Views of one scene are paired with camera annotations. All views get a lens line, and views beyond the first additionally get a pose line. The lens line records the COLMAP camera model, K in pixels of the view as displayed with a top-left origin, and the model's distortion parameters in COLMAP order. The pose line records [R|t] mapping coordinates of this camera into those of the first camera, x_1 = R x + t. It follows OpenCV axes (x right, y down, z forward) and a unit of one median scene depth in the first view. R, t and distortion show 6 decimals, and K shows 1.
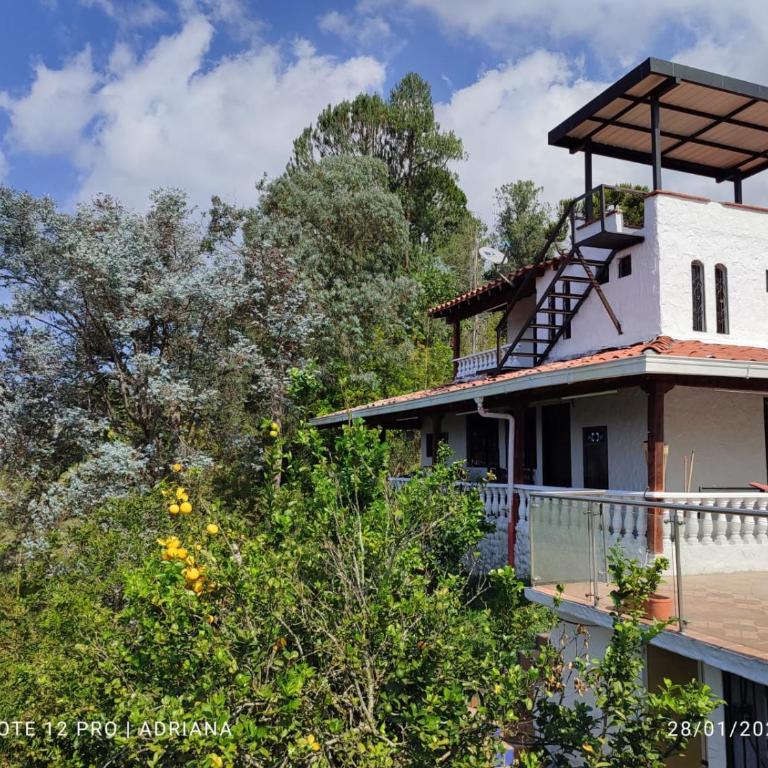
lens RADIAL K [[728.0, 0, 393.9], [0, 728.0, 380.4], [0, 0, 1]] dist [-0.023437, -0.006886]
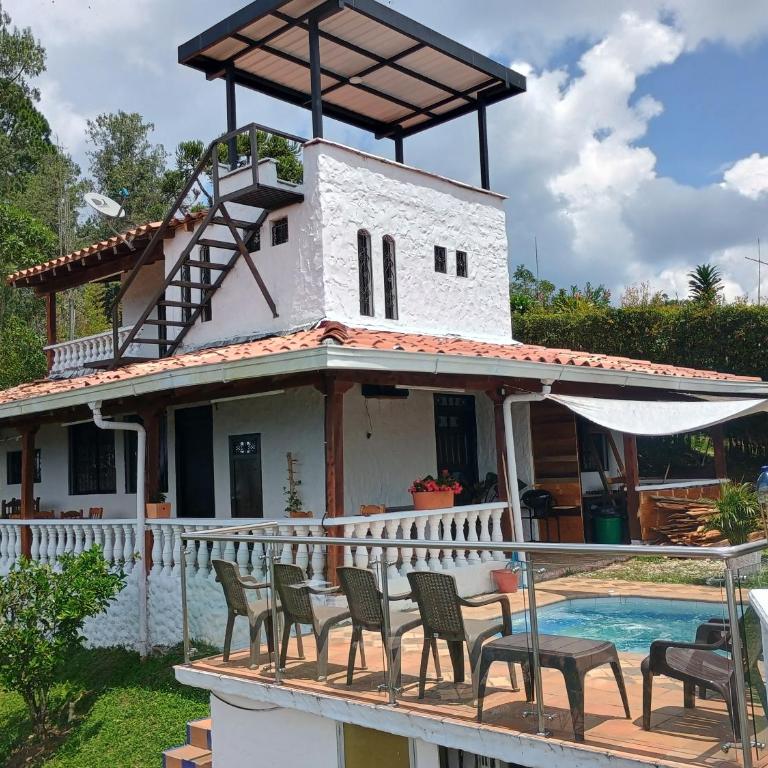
lens RADIAL K [[906.5, 0, 384.0], [0, 906.5, 384.0], [0, 0, 1]] dist [0.014172, 0.056123]
pose [[0.899220, -0.010127, 0.437379, -0.013484], [0.004181, 0.999885, 0.014556, -0.004160], [-0.437476, -0.011260, 0.899159, 0.053279]]
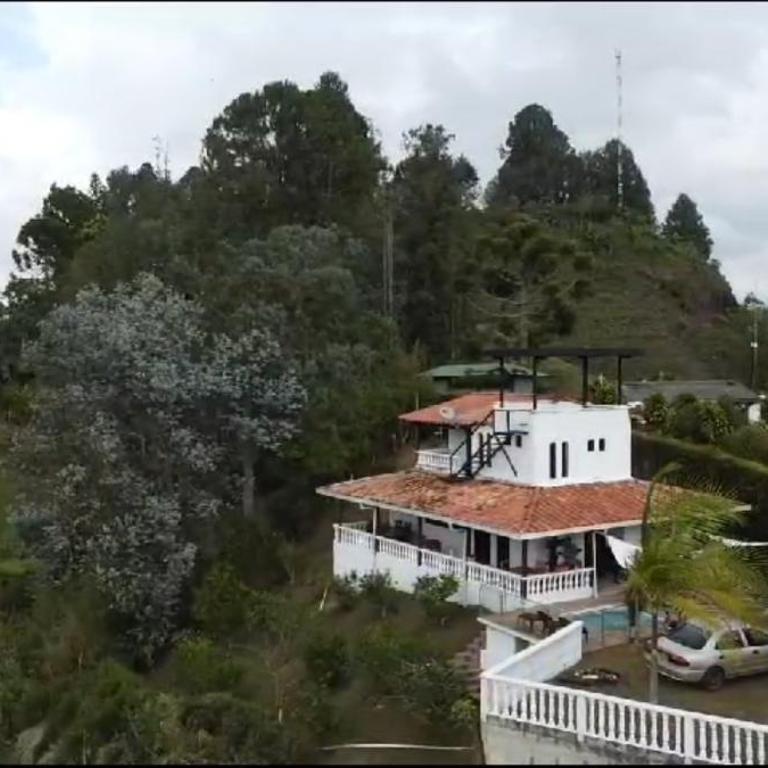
lens RADIAL K [[906.5, 0, 384.0], [0, 906.5, 384.0], [0, 0, 1]] dist [0.014172, 0.056123]
pose [[0.990305, -0.014577, 0.138142, -0.364285], [-0.001756, 0.993085, 0.117383, -0.573838], [-0.138897, -0.116487, 0.983432, -1.291731]]
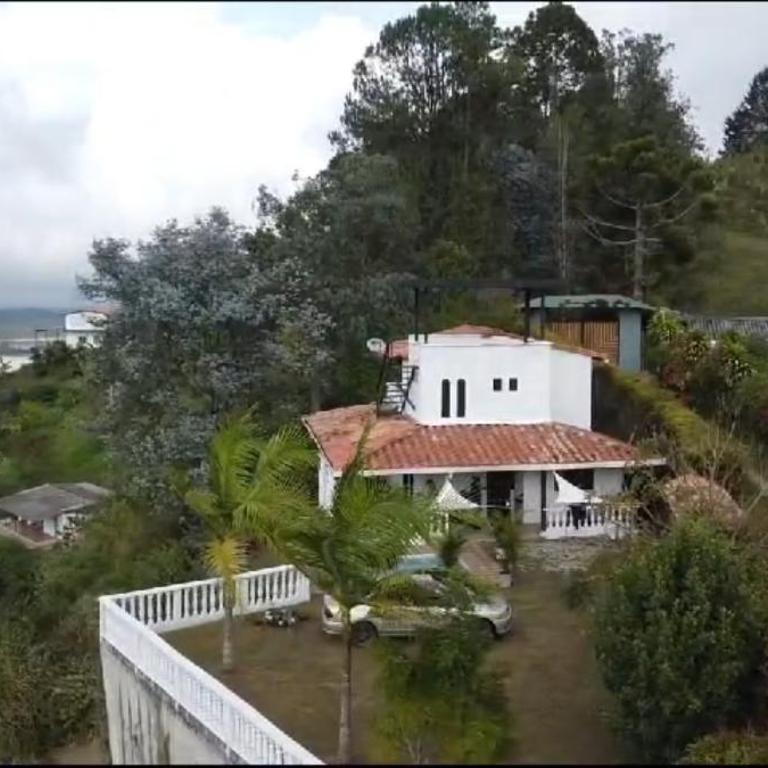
lens RADIAL K [[895.3, 0, 384.0], [0, 895.3, 384.0], [0, 0, 1]] dist [0.016112, 0.018326]
pose [[0.980606, 0.017212, -0.195232, 0.660855], [0.021214, 0.980961, 0.193041, -0.566301], [0.194838, -0.193439, 0.961571, -1.207203]]
